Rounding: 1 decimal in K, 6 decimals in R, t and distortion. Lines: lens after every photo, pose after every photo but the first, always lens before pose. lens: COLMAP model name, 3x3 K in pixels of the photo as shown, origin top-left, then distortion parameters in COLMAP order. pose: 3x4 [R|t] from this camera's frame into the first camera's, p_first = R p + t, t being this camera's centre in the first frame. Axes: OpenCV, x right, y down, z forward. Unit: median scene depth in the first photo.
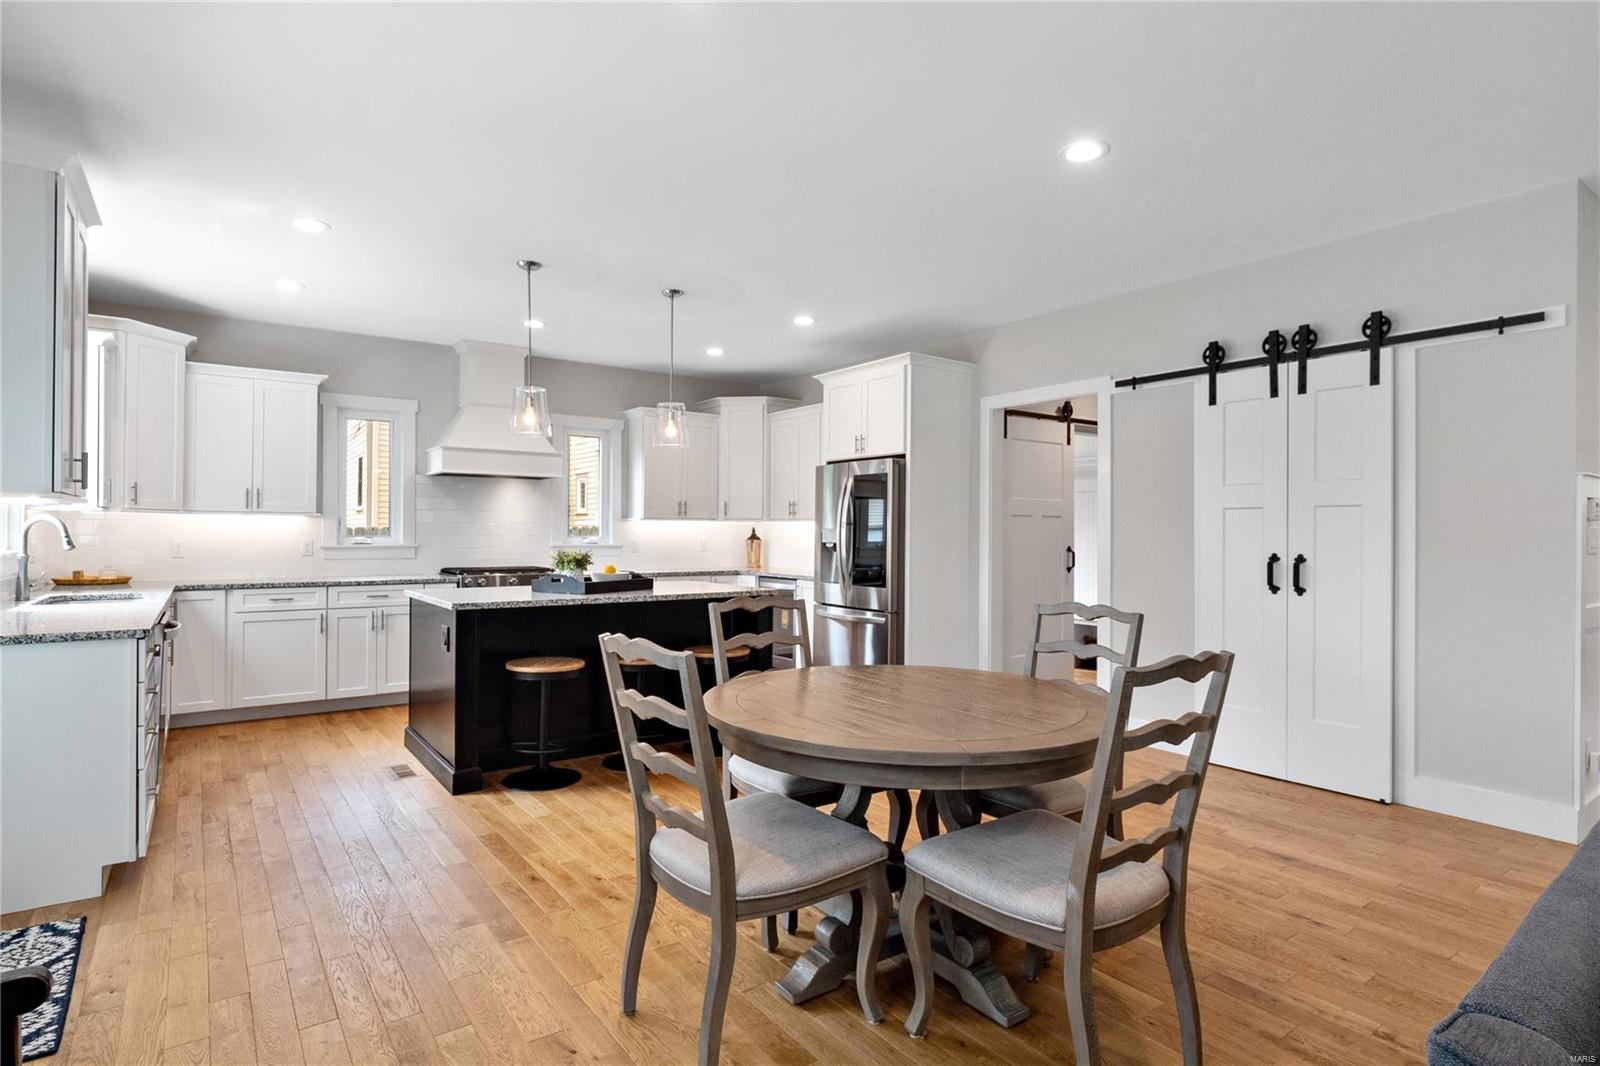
lens RADIAL K [[817.3, 0, 788.6], [0, 817.3, 531.2], [0, 0, 1]] dist [0.005648, -0.003908]
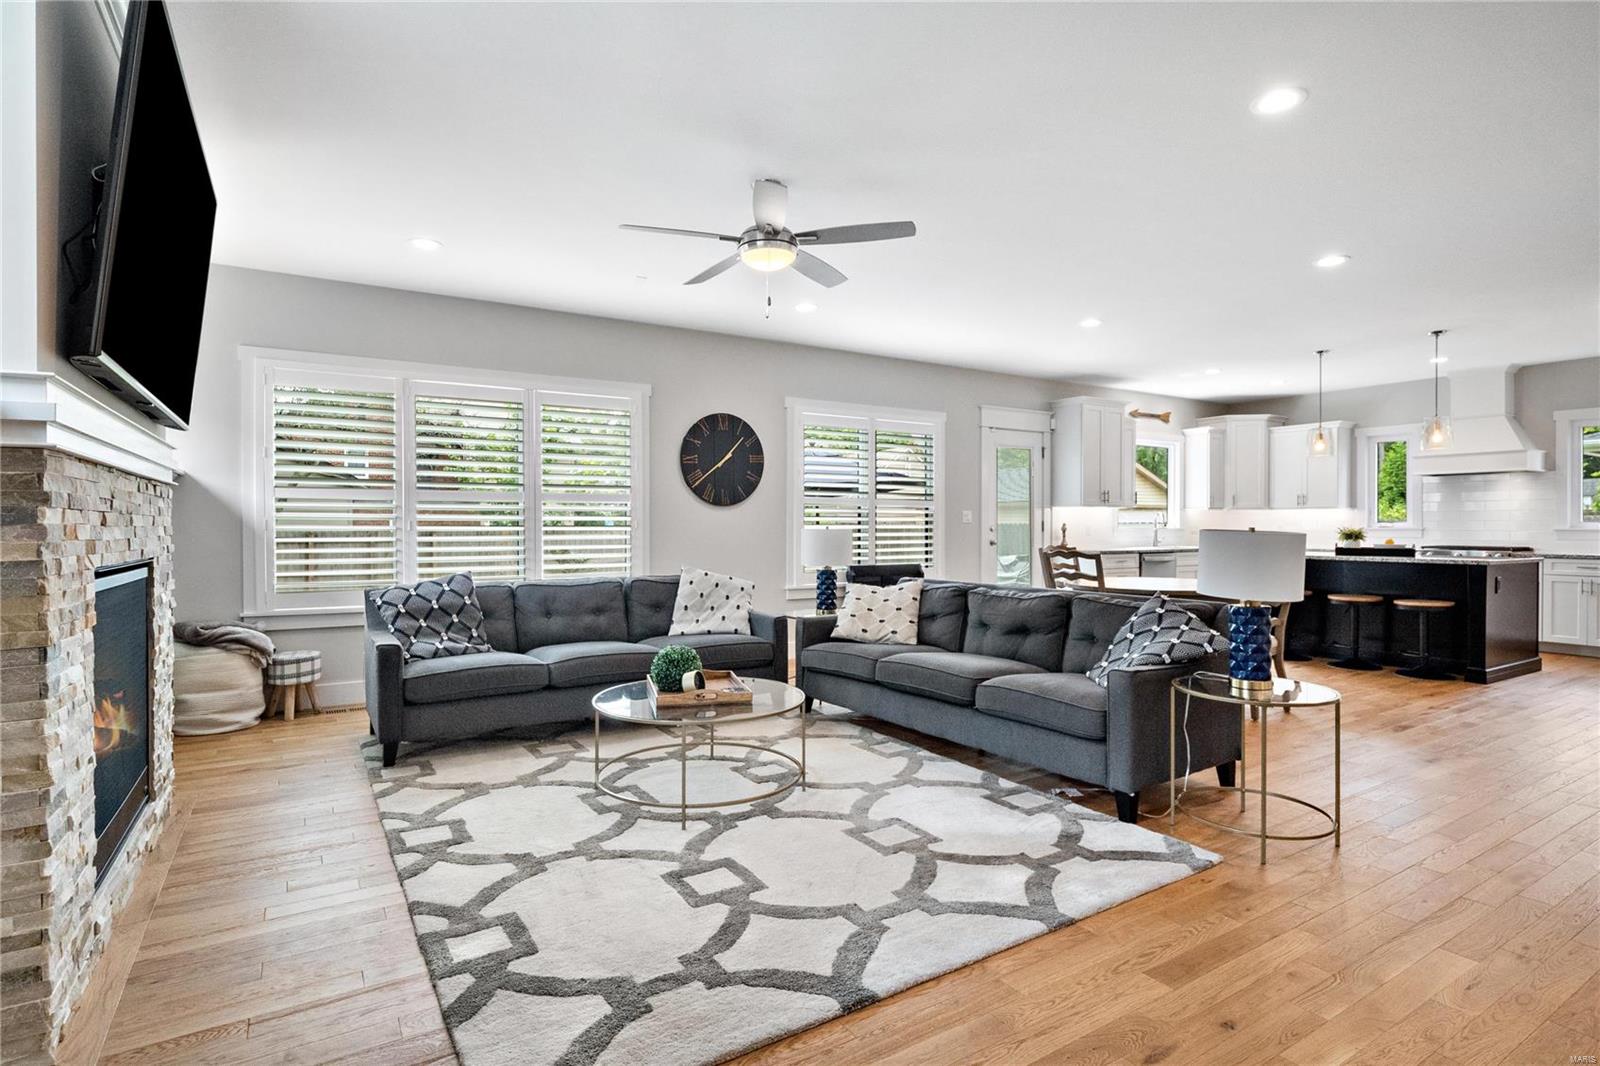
lens RADIAL K [[817.3, 0, 802.6], [0, 817.3, 525.0], [0, 0, 1]] dist [0.005648, -0.003908]
pose [[-0.048110, -0.005178, -0.998829, 1.110581], [0.000331, 0.999986, -0.005200, 0.021402], [0.998842, -0.000581, -0.048108, 0.030886]]
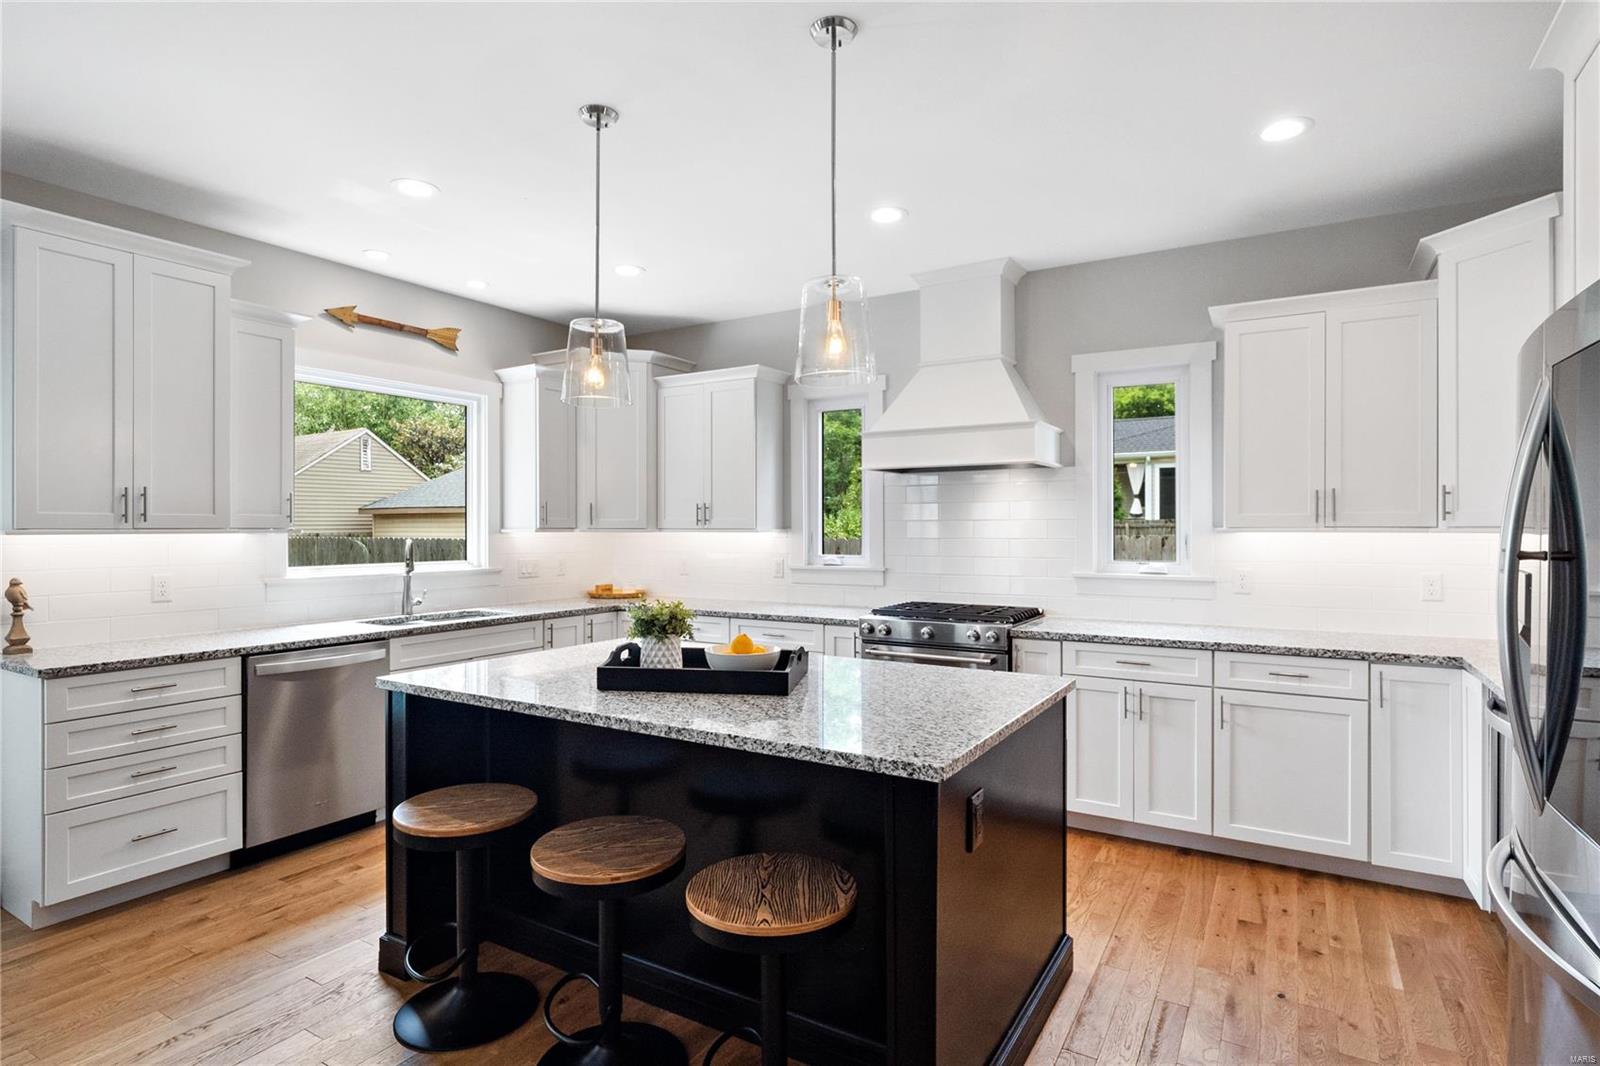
lens RADIAL K [[817.3, 0, 802.0], [0, 817.3, 533.5], [0, 0, 1]] dist [0.005648, -0.003908]
pose [[0.406602, -0.000705, -0.913605, 0.227568], [0.004646, 0.999988, 0.001296, -0.018899], [0.913594, -0.004771, 0.406600, 0.720538]]
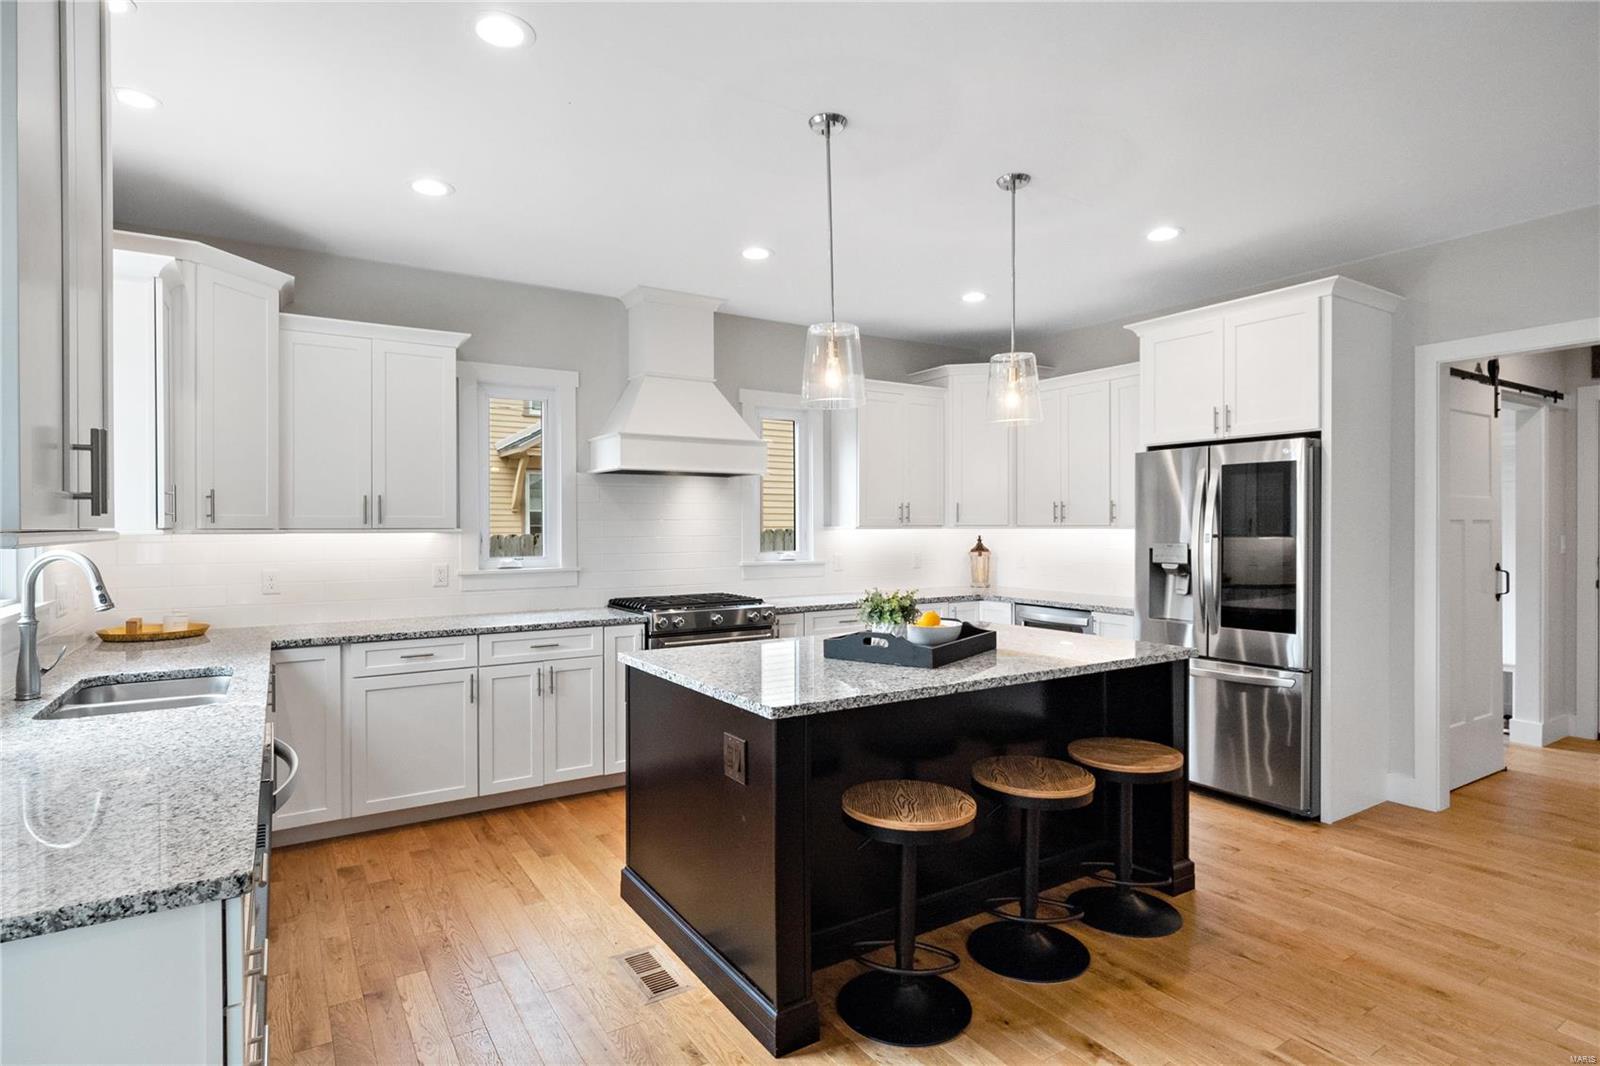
lens RADIAL K [[817.3, 0, 792.8], [0, 817.3, 531.8], [0, 0, 1]] dist [0.005648, -0.003908]
pose [[0.998305, -0.009144, -0.057470, -0.251741], [0.009589, 0.999926, 0.007481, -0.022535], [0.057397, -0.008019, 0.998319, 0.316064]]
